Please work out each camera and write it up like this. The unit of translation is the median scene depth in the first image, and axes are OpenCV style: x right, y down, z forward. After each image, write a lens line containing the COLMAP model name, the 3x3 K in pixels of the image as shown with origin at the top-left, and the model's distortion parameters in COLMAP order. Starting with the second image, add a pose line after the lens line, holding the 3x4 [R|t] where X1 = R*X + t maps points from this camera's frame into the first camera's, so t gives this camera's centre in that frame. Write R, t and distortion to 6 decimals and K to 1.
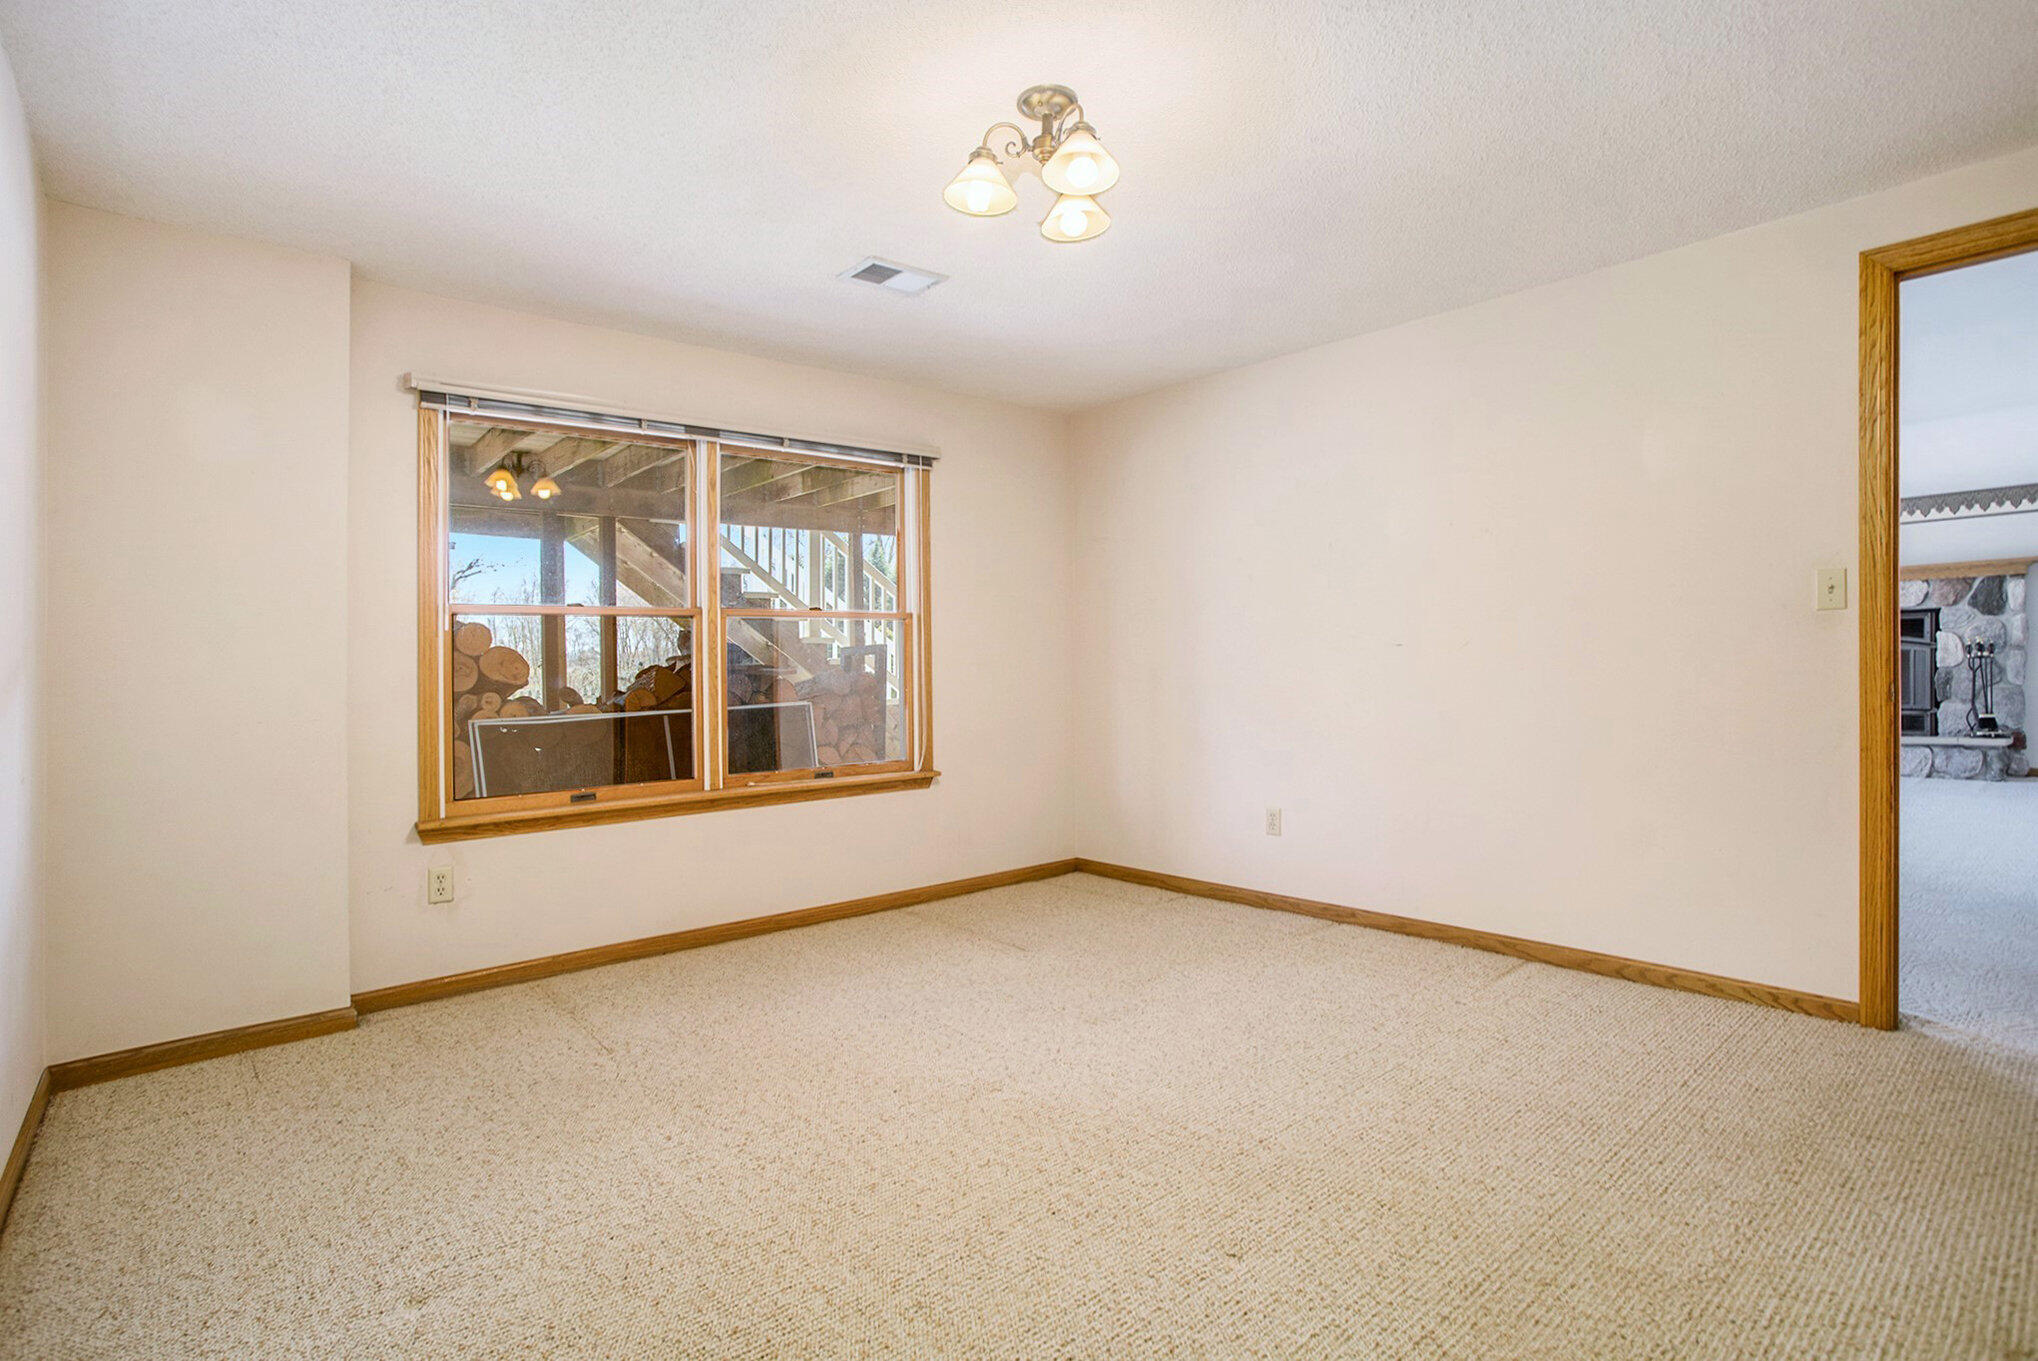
lens RADIAL K [[997.5, 0, 1018.1], [0, 997.5, 673.2], [0, 0, 1]] dist [-0.040179, 0.000220]
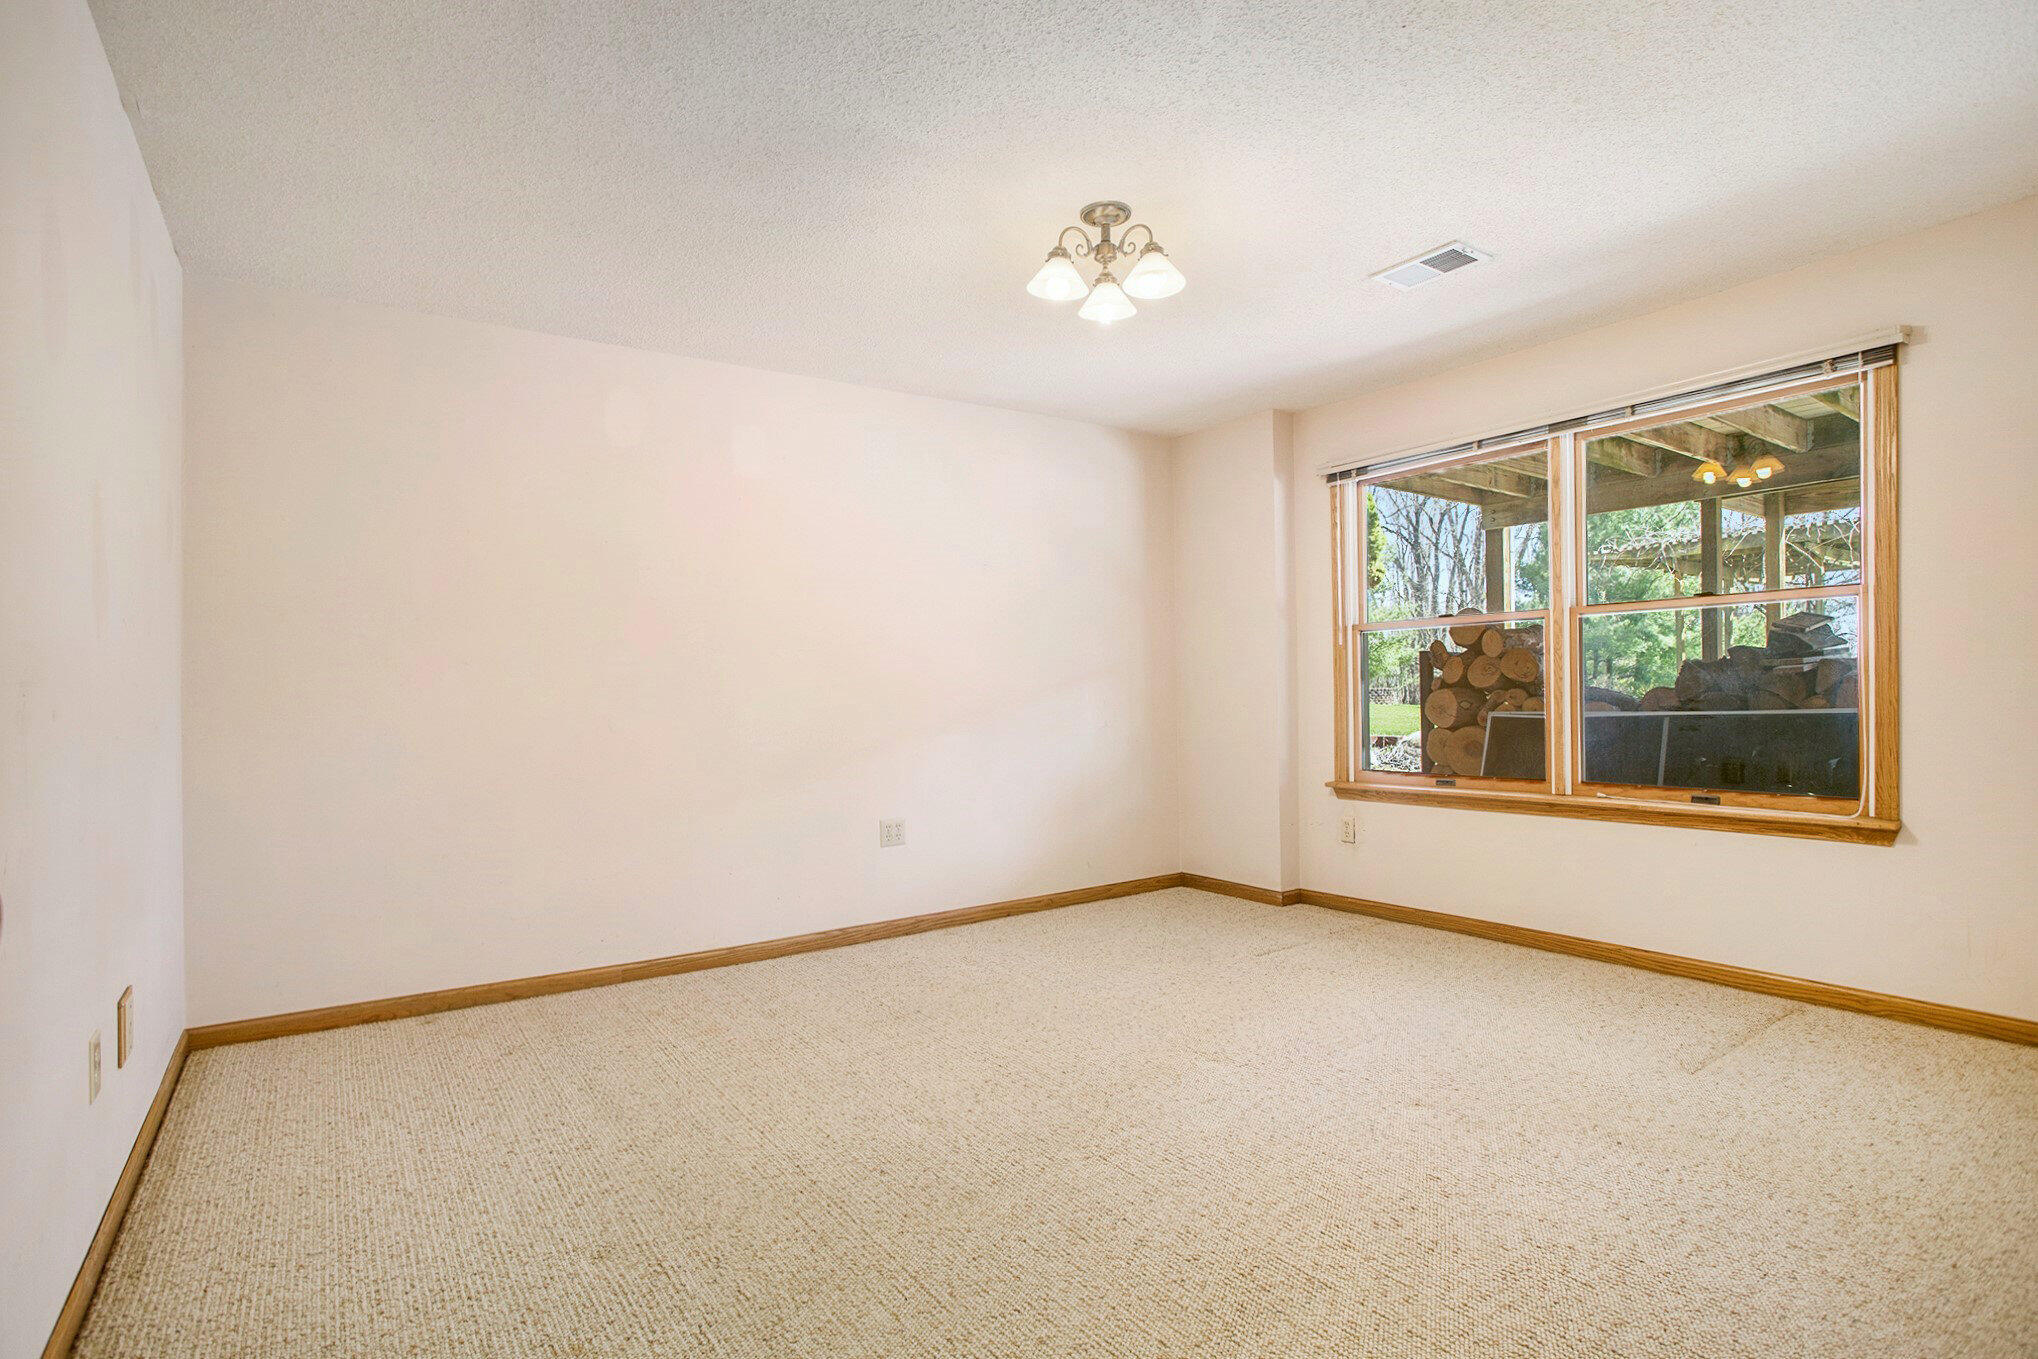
lens RADIAL K [[997.5, 0, 1018.1], [0, 997.5, 672.2], [0, 0, 1]] dist [-0.040179, 0.000220]
pose [[-0.089134, 0.009975, -0.995970, 0.687365], [0.021312, 0.999740, 0.008105, -0.021693], [0.995792, -0.020504, -0.089324, 0.548795]]
